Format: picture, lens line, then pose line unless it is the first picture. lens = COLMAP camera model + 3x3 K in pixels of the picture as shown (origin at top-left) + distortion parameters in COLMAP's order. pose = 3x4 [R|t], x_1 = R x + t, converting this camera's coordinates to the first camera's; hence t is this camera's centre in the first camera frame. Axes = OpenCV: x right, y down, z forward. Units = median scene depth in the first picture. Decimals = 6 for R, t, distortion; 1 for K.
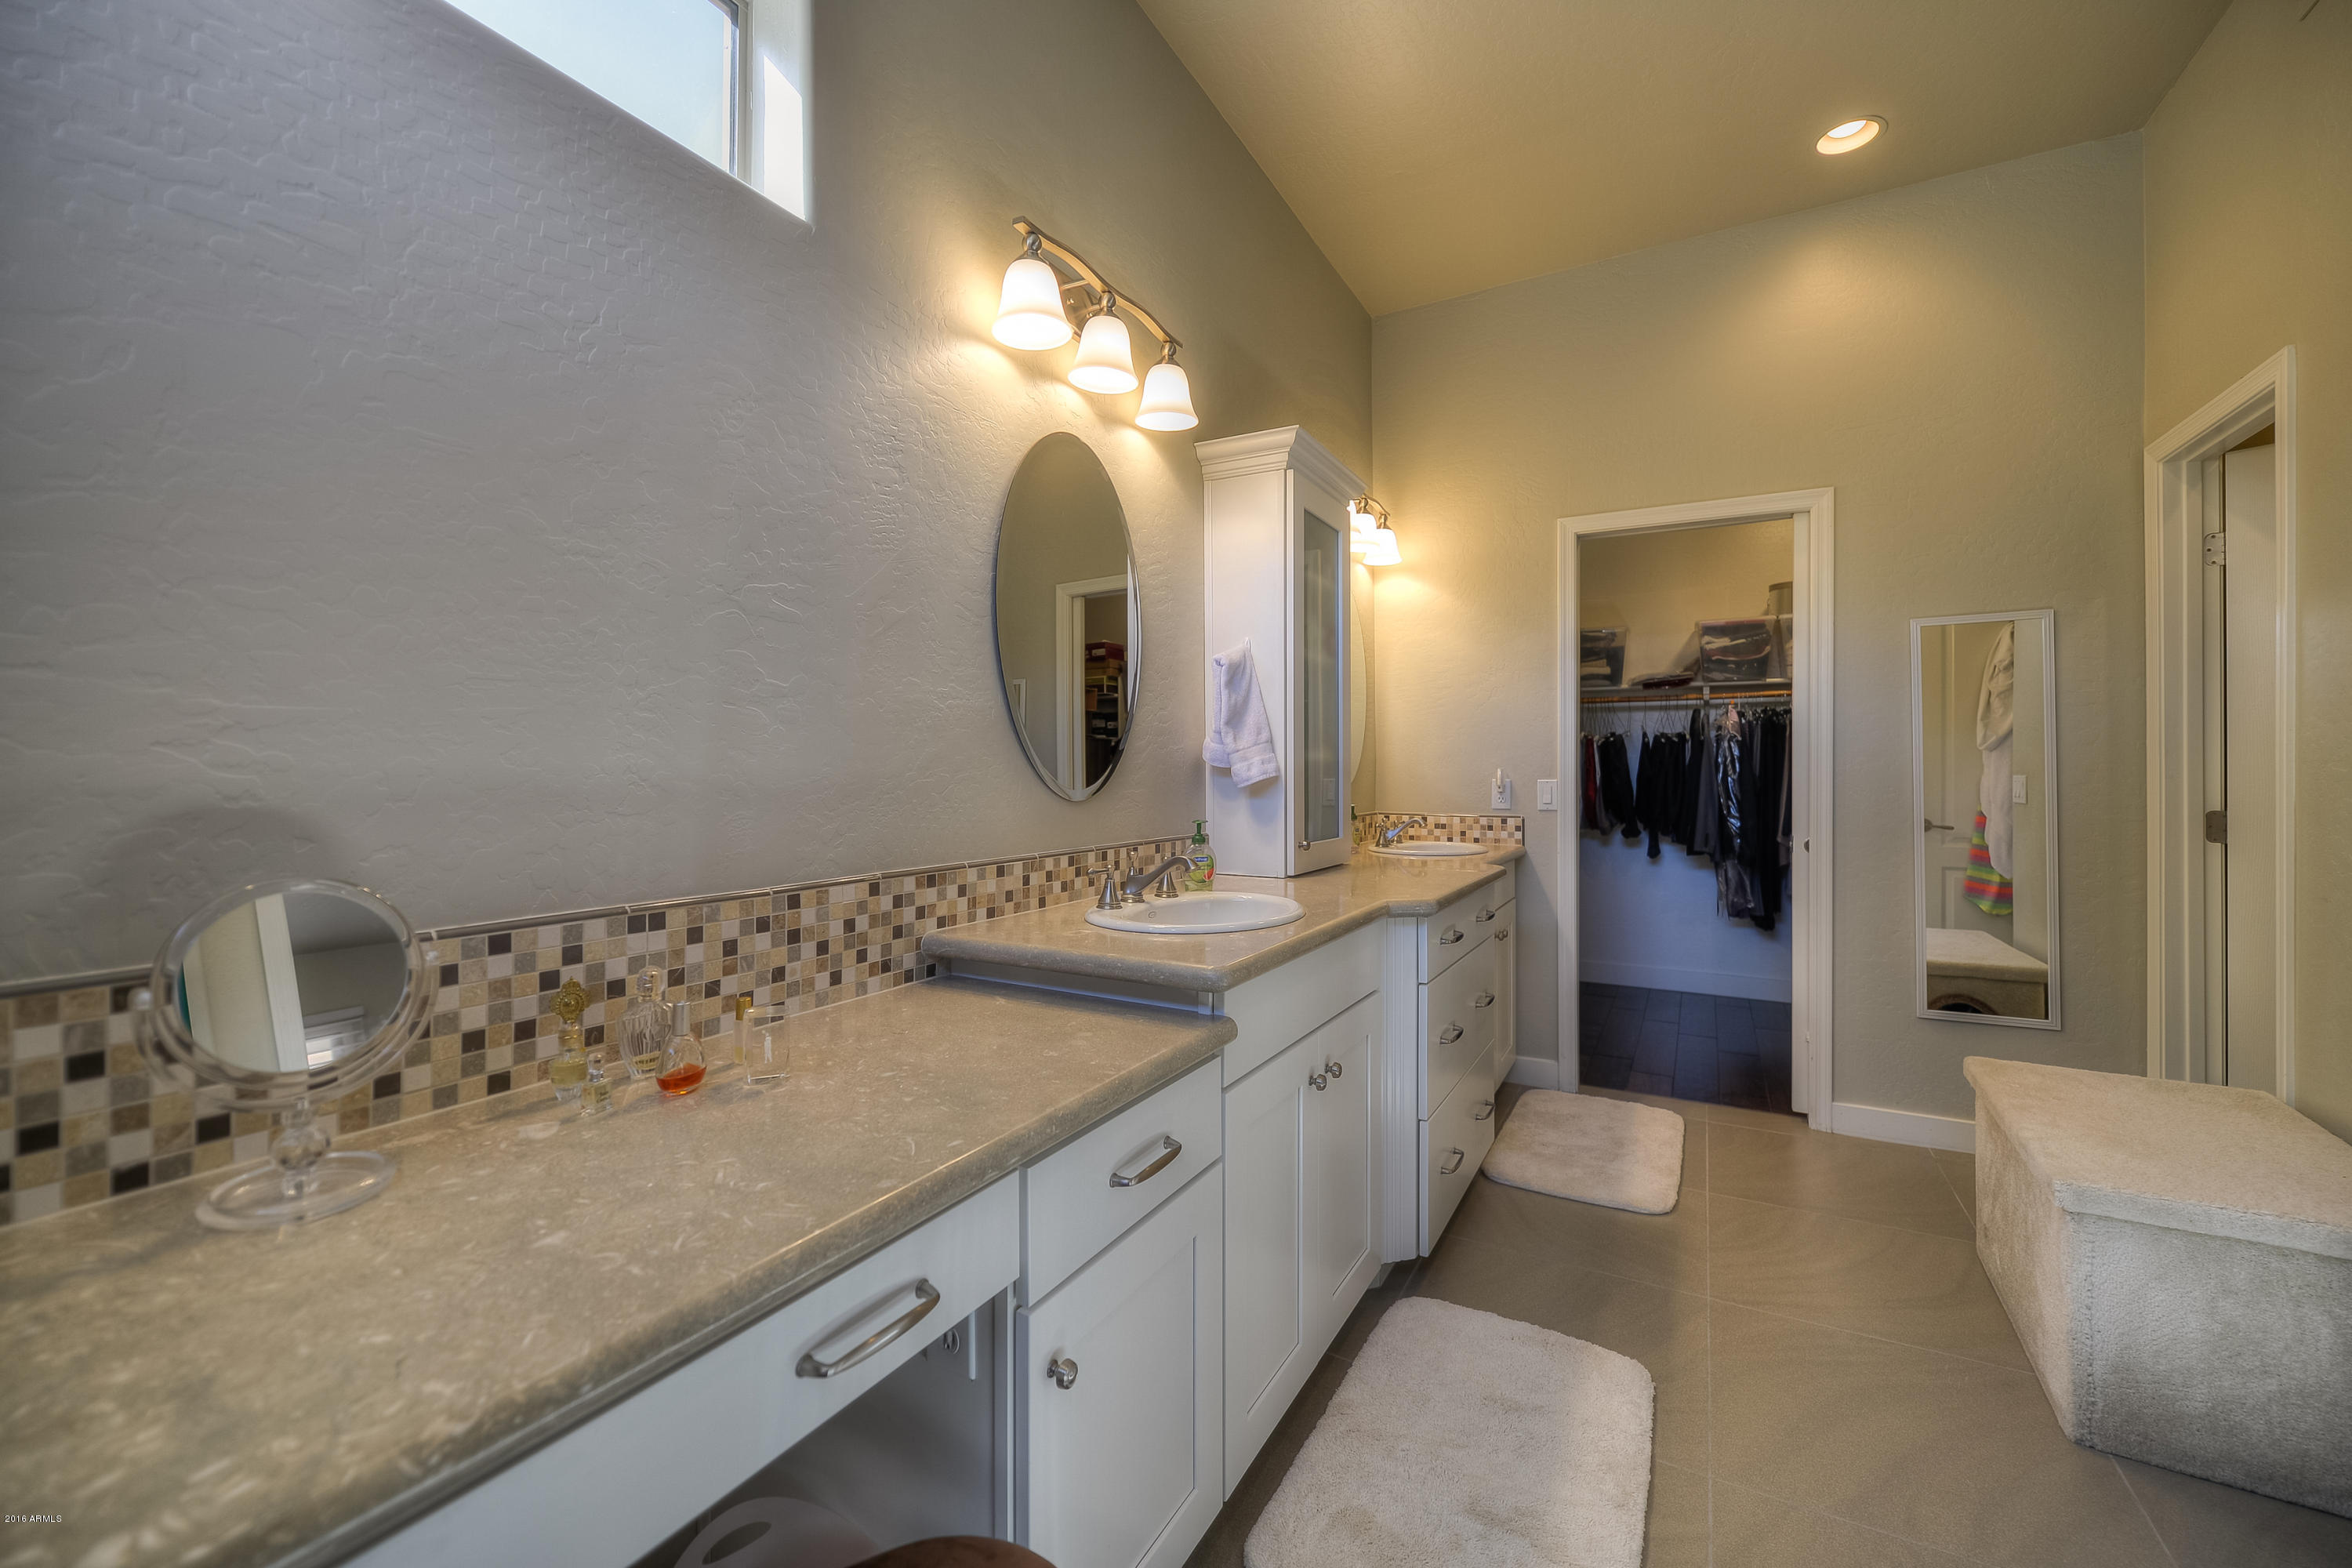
lens RADIAL K [[961.7, 0, 1183.7], [0, 961.7, 780.9], [0, 0, 1]] dist [-0.011008, 0.000970]
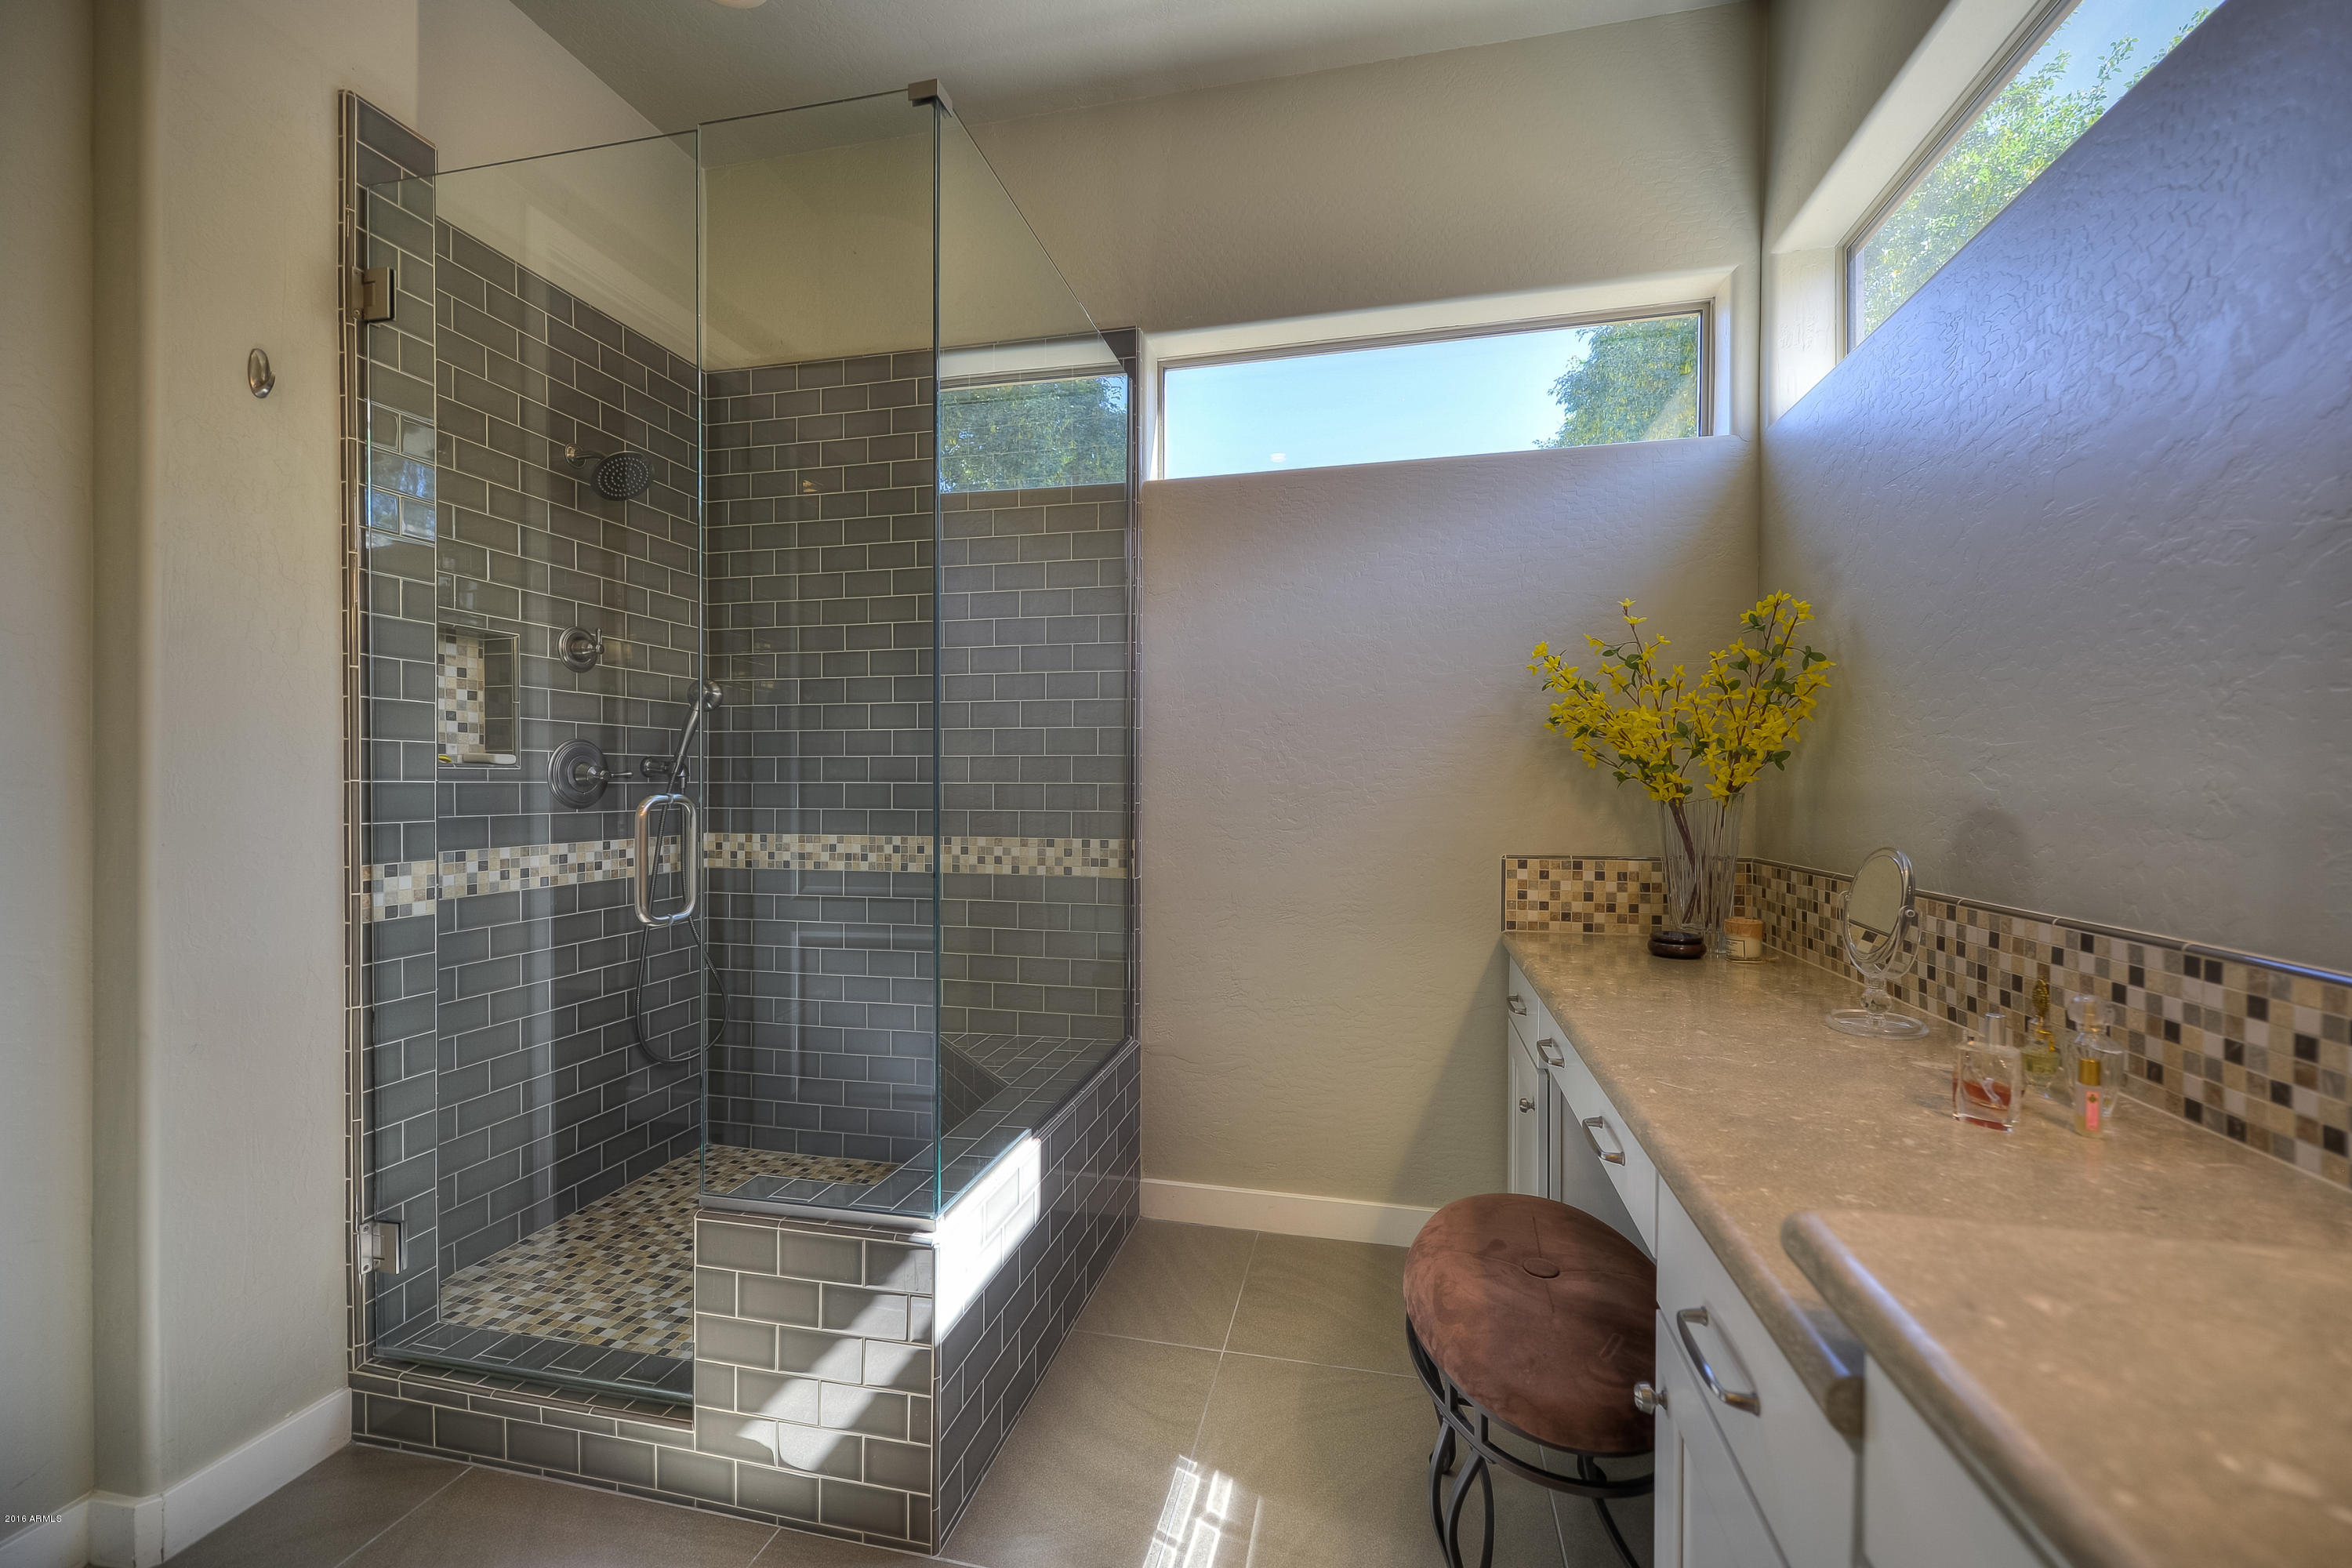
lens RADIAL K [[961.7, 0, 1178.0], [0, 961.7, 784.8], [0, 0, 1]] dist [-0.011008, 0.000970]
pose [[-0.963507, -0.002329, -0.267673, 0.545328], [-0.005404, 0.999928, 0.010750, -0.016872], [0.267628, 0.011804, -0.963450, 1.634686]]
